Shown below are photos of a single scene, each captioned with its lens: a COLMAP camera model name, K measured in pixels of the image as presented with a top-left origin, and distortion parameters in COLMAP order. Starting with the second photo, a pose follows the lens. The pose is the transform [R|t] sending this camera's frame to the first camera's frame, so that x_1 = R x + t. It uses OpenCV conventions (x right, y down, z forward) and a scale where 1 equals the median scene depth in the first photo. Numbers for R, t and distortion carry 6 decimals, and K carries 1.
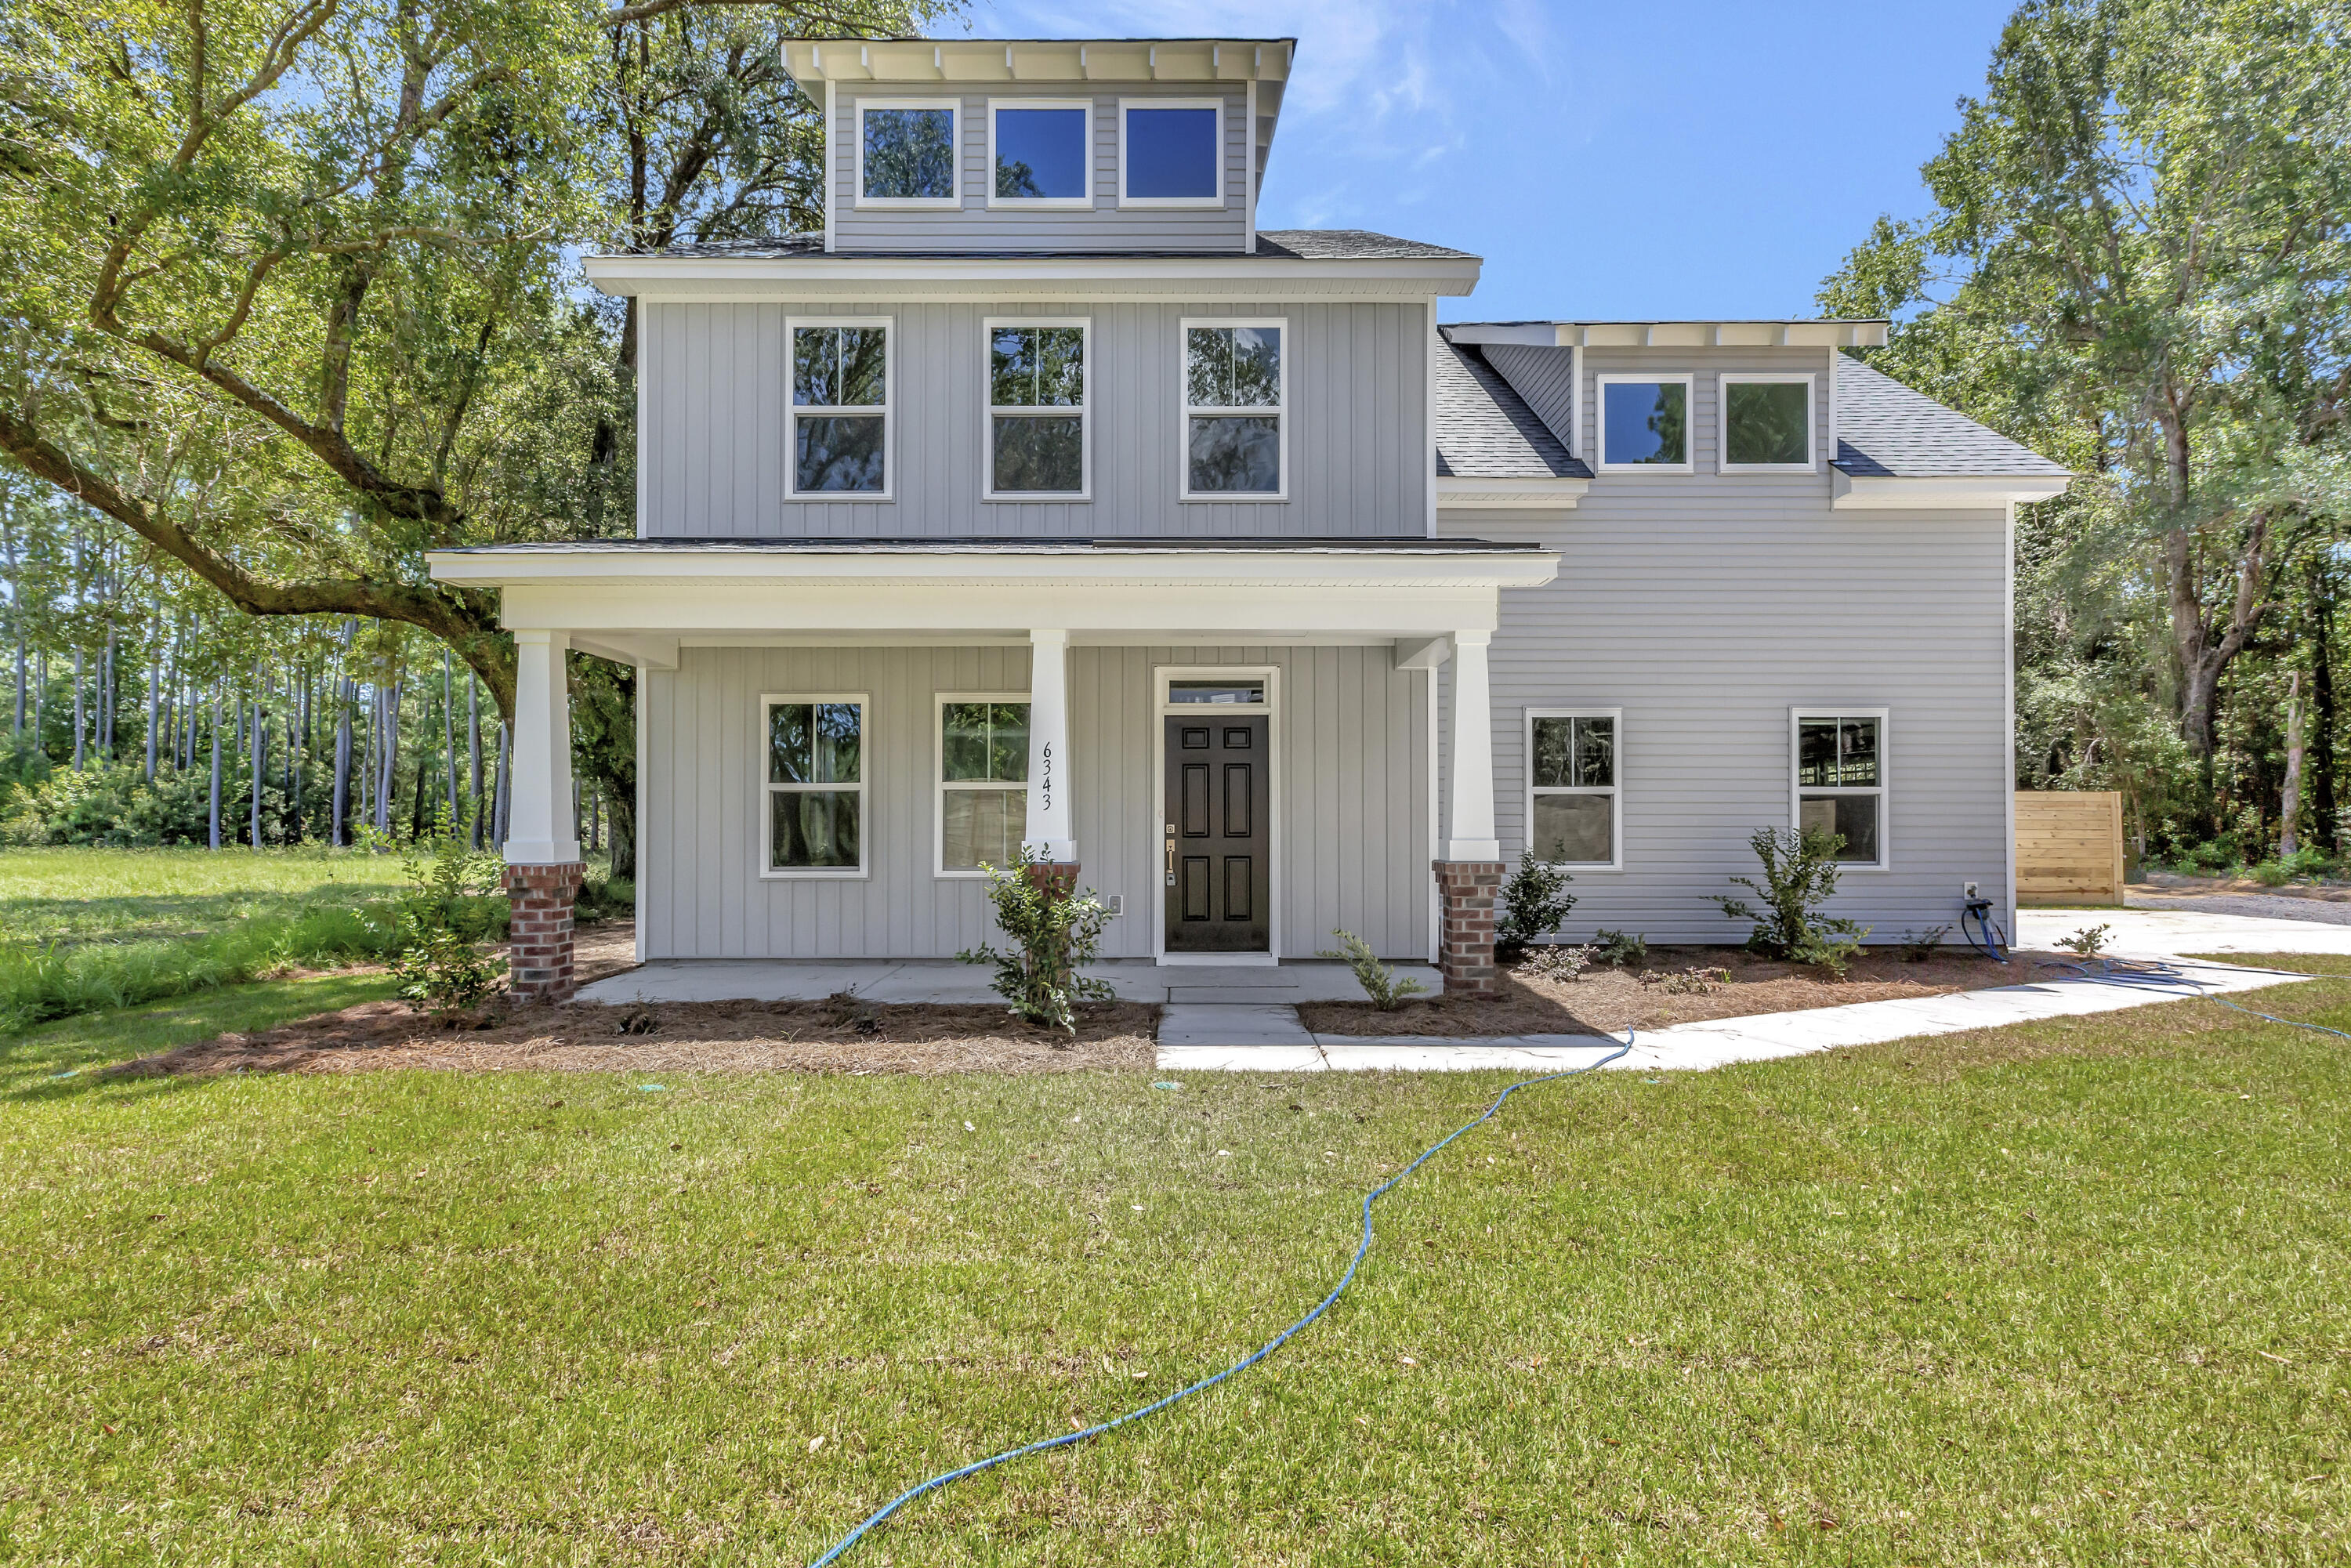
lens RADIAL K [[1102.0, 0, 1176.1], [0, 1102.0, 800.8], [0, 0, 1]] dist [-0.000672, -0.000510]
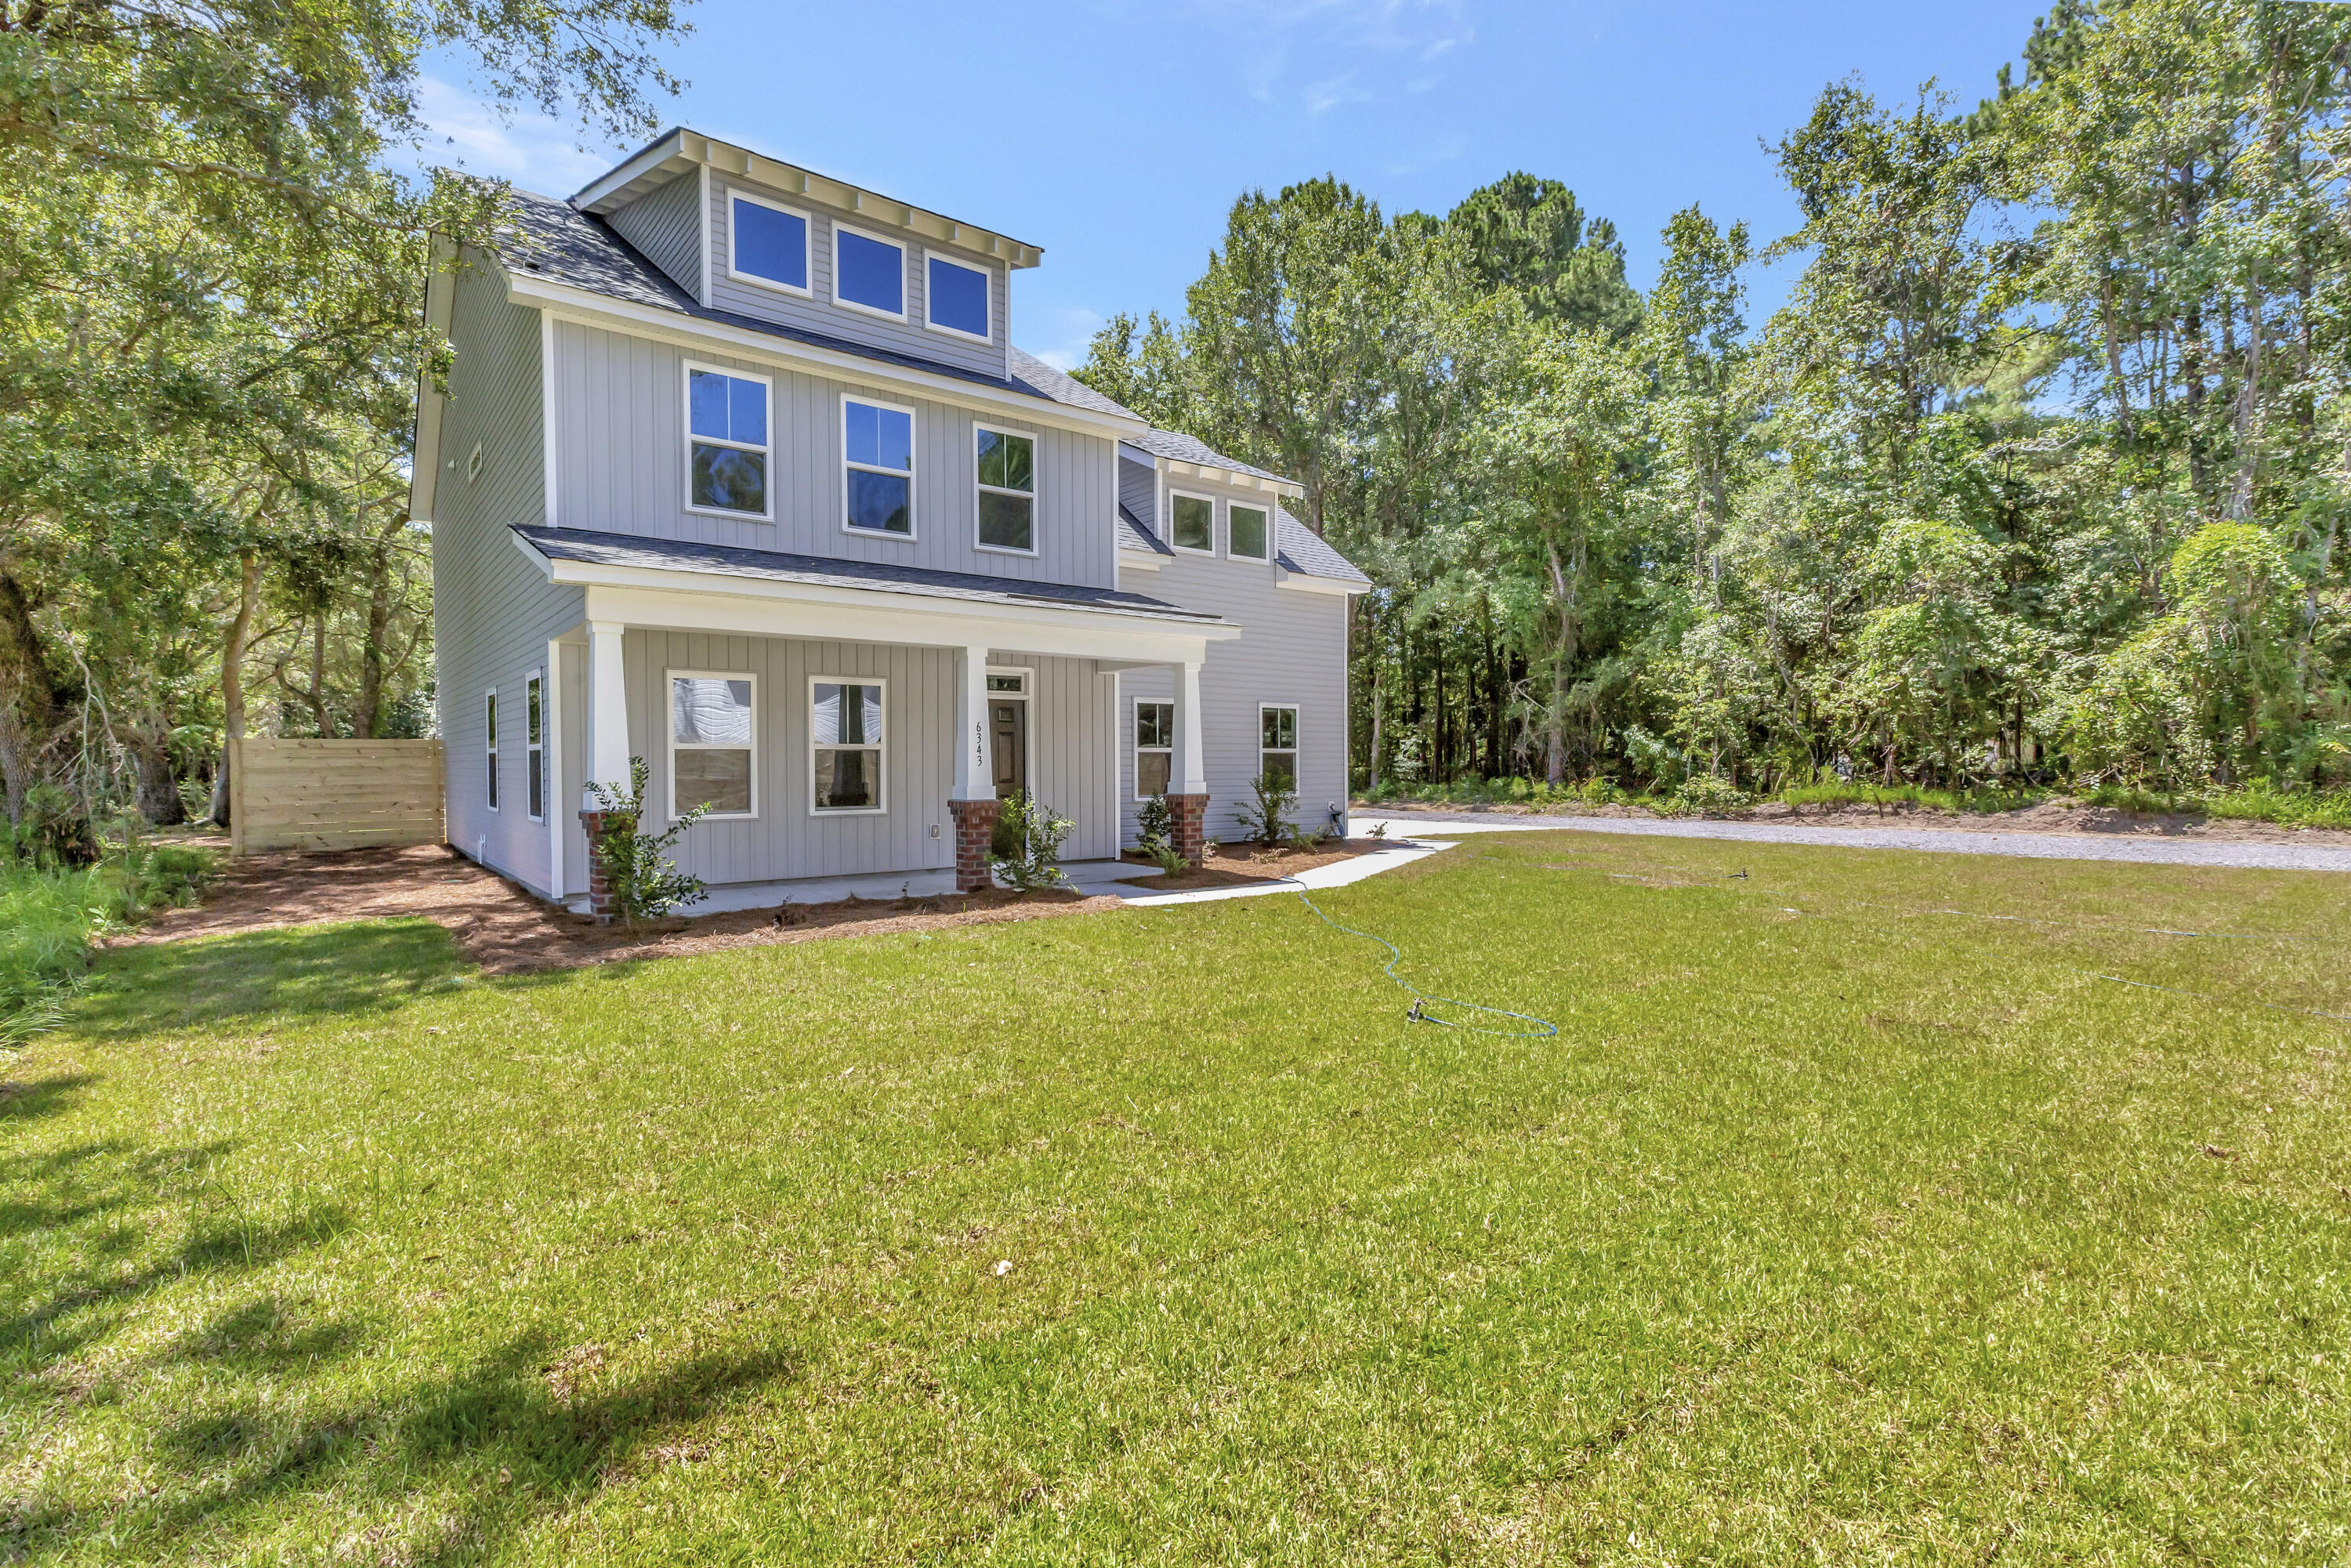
lens RADIAL K [[1065.6, 0, 1174.7], [0, 1065.6, 773.3], [0, 0, 1]] dist [-0.000253, 0.000104]
pose [[0.793468, -0.008184, 0.608557, -0.615974], [-0.006141, 0.999751, 0.021452, -0.010679], [-0.608581, -0.020758, 0.793220, -0.260057]]
